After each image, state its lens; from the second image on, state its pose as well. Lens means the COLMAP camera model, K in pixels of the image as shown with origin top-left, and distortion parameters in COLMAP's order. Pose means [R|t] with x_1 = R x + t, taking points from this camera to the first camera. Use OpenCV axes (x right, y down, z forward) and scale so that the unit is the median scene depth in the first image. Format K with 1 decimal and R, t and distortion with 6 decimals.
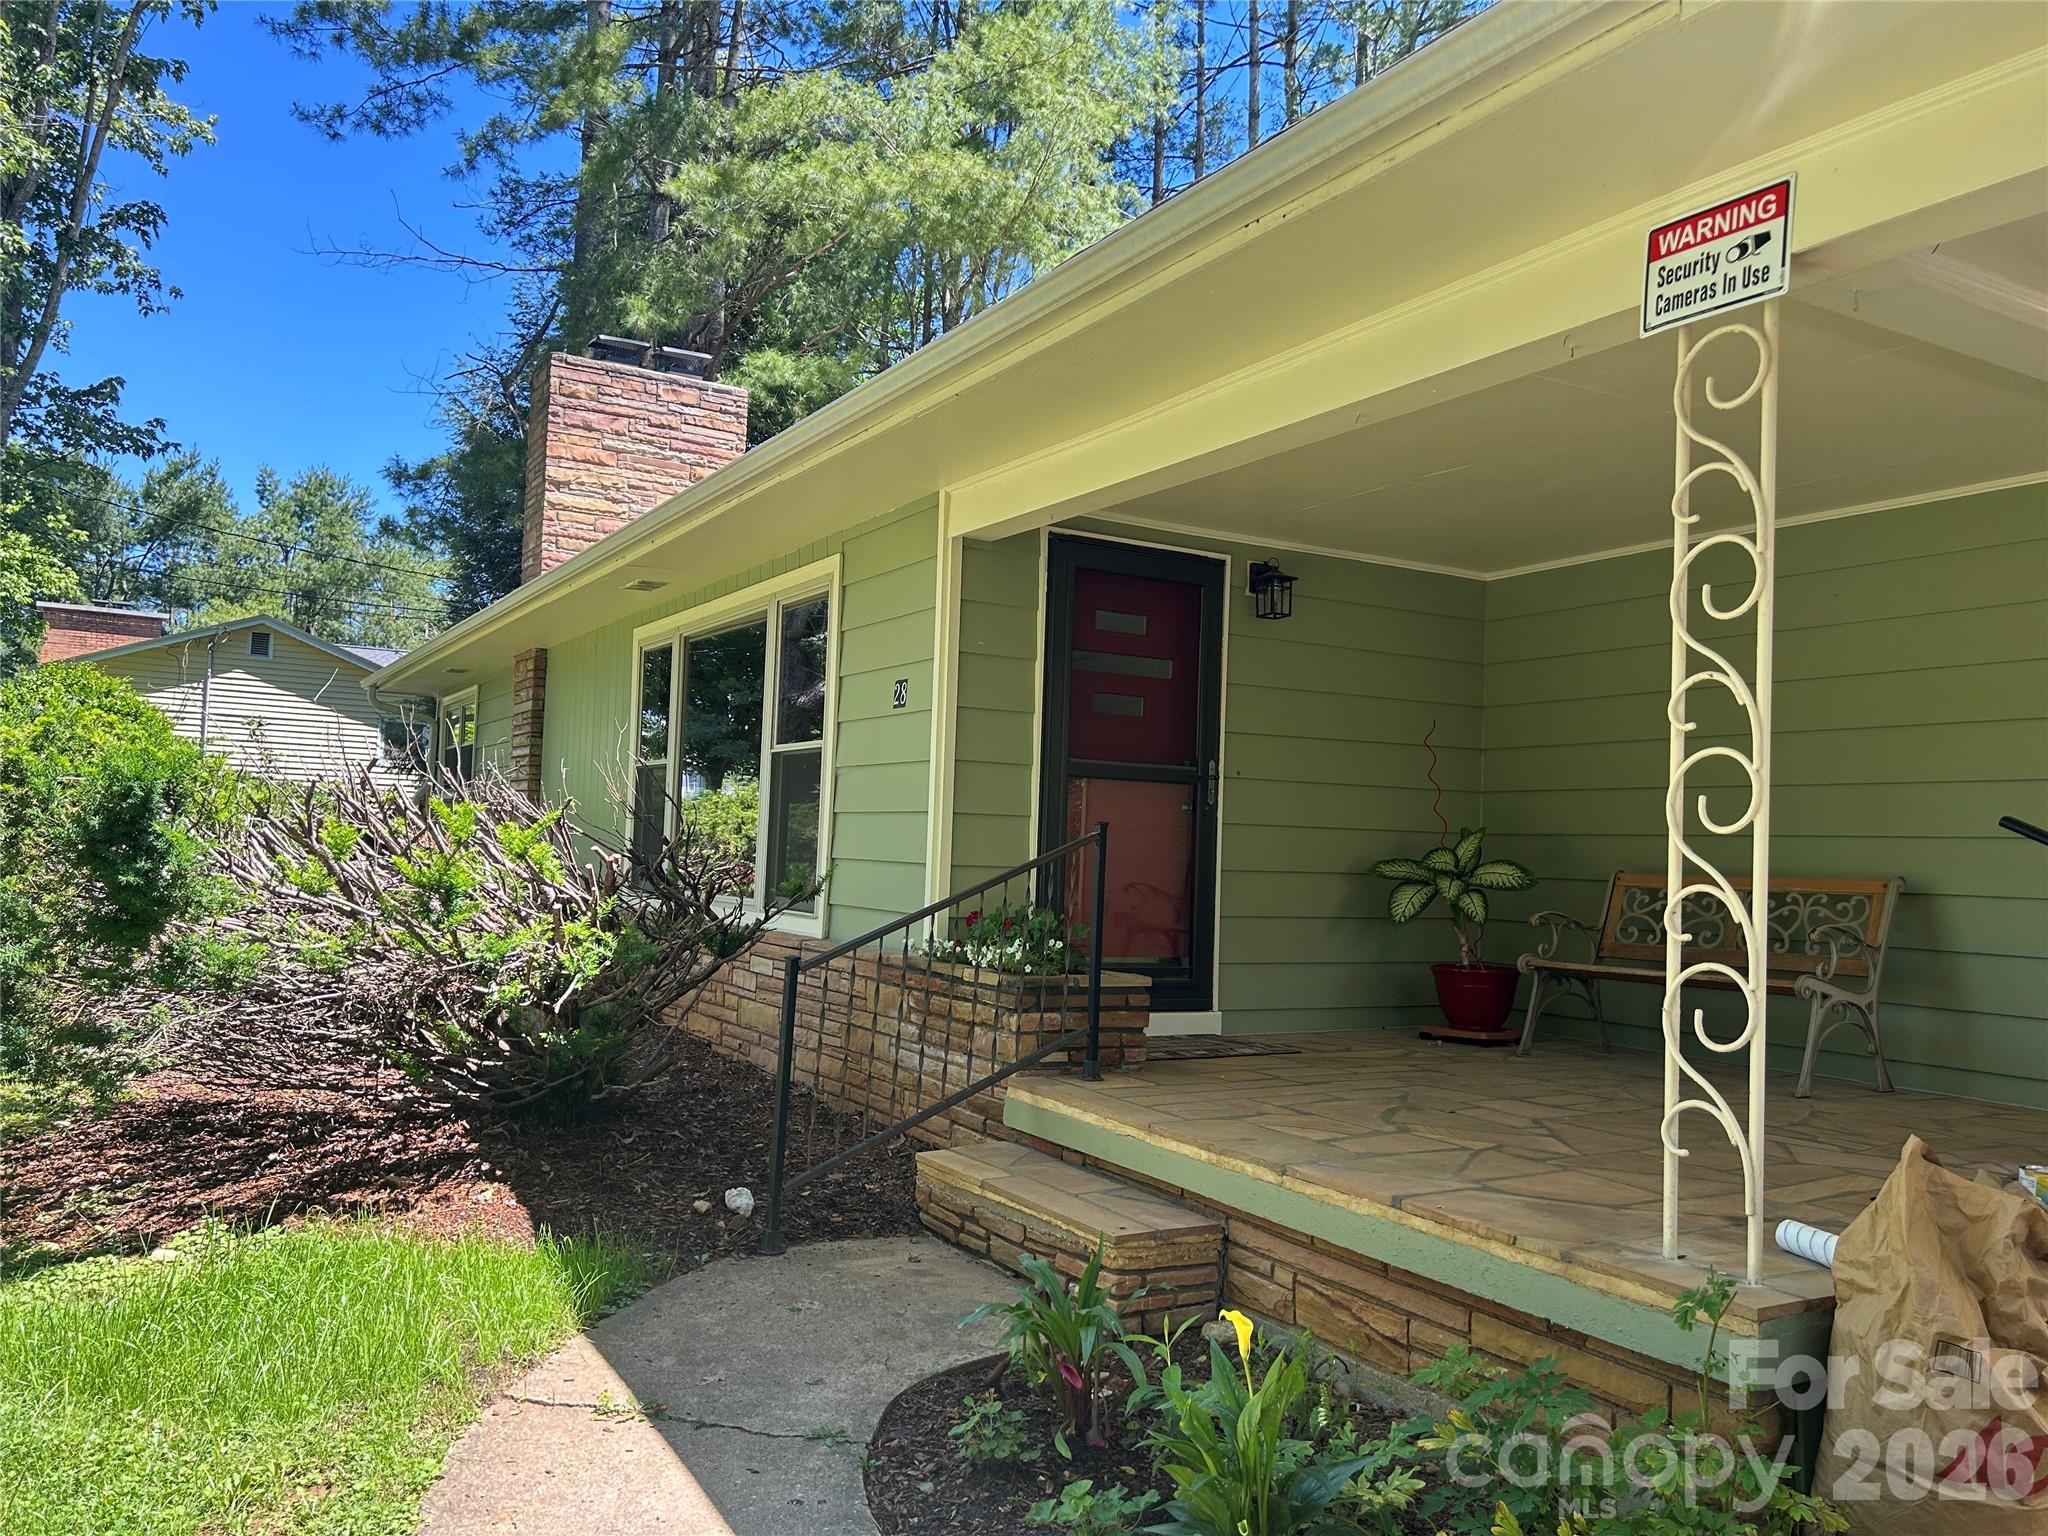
lens RADIAL K [[1507.2, 0, 1024.0], [0, 1507.2, 768.0], [0, 0, 1]] dist [0.081452, -0.102481]
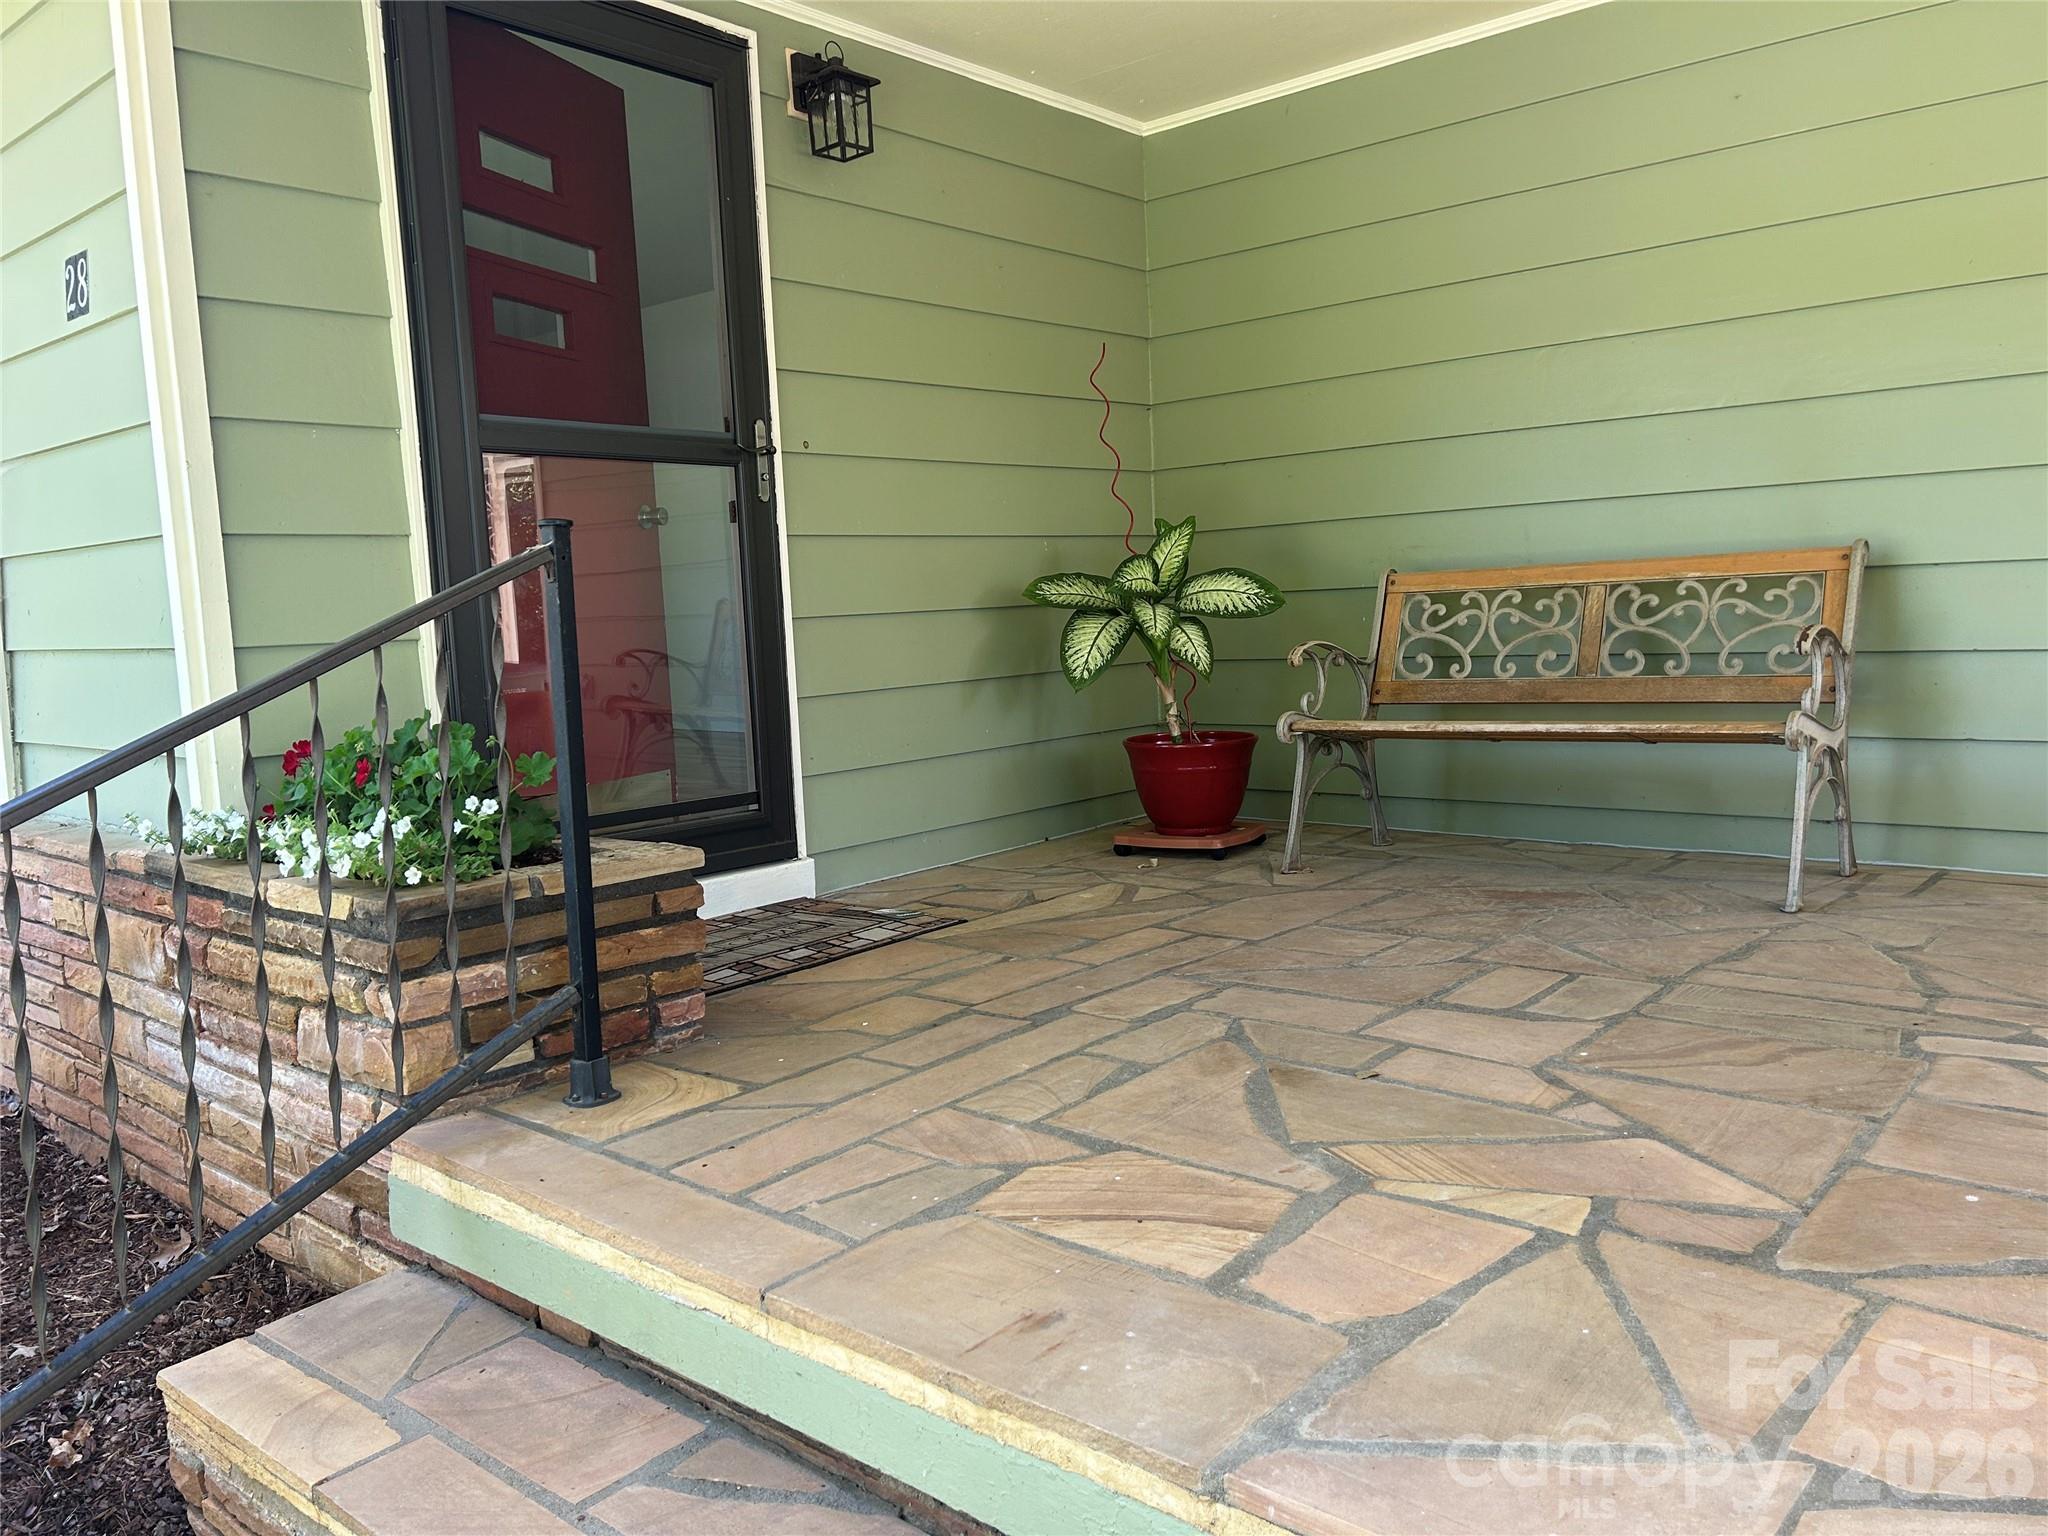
lens RADIAL K [[1507.2, 0, 1024.0], [0, 1507.2, 768.0], [0, 0, 1]] dist [0.081452, -0.102481]
pose [[0.941739, -0.107920, 0.318561, 0.026209], [0.054008, 0.983356, 0.173476, 0.030658], [-0.331981, -0.146164, 0.931893, 0.450721]]
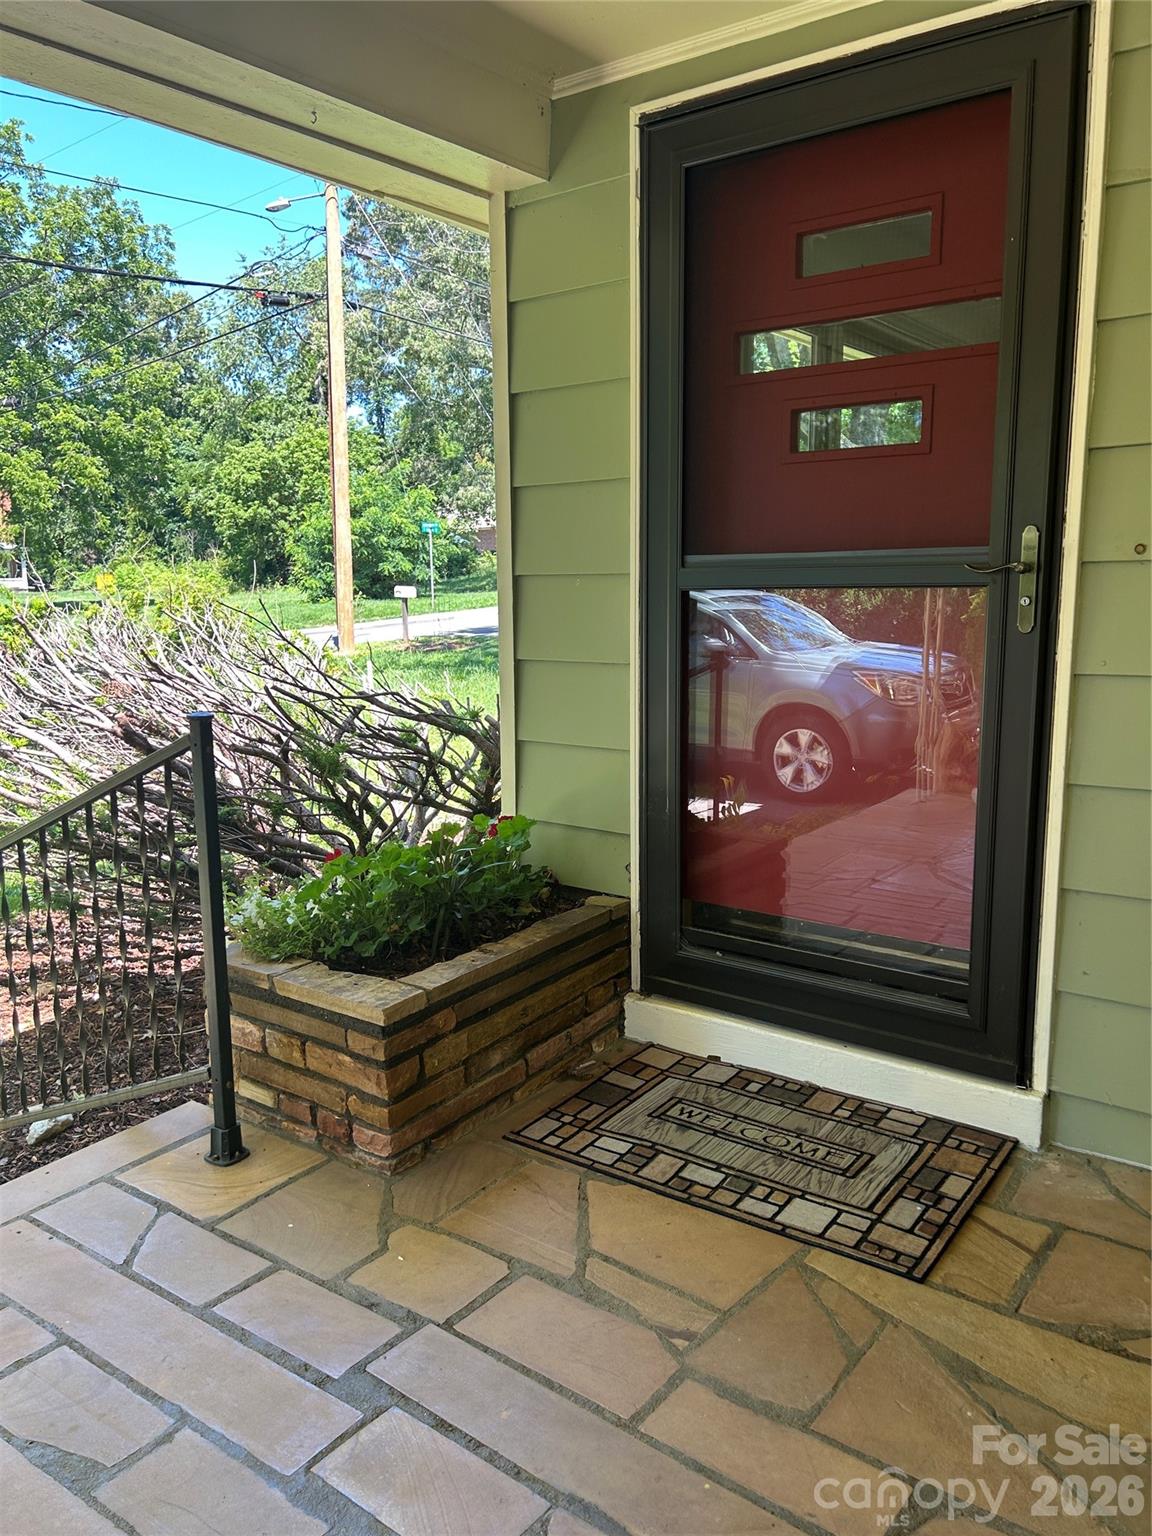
lens RADIAL K [[1130.4, 0, 576.0], [0, 1130.4, 768.0], [0, 0, 1]] dist [0.081452, -0.102481]
pose [[0.424887, 0.116016, -0.897781, 0.380128], [0.067950, 0.984868, 0.159428, 0.000919], [0.902693, -0.128743, 0.410574, 0.778365]]
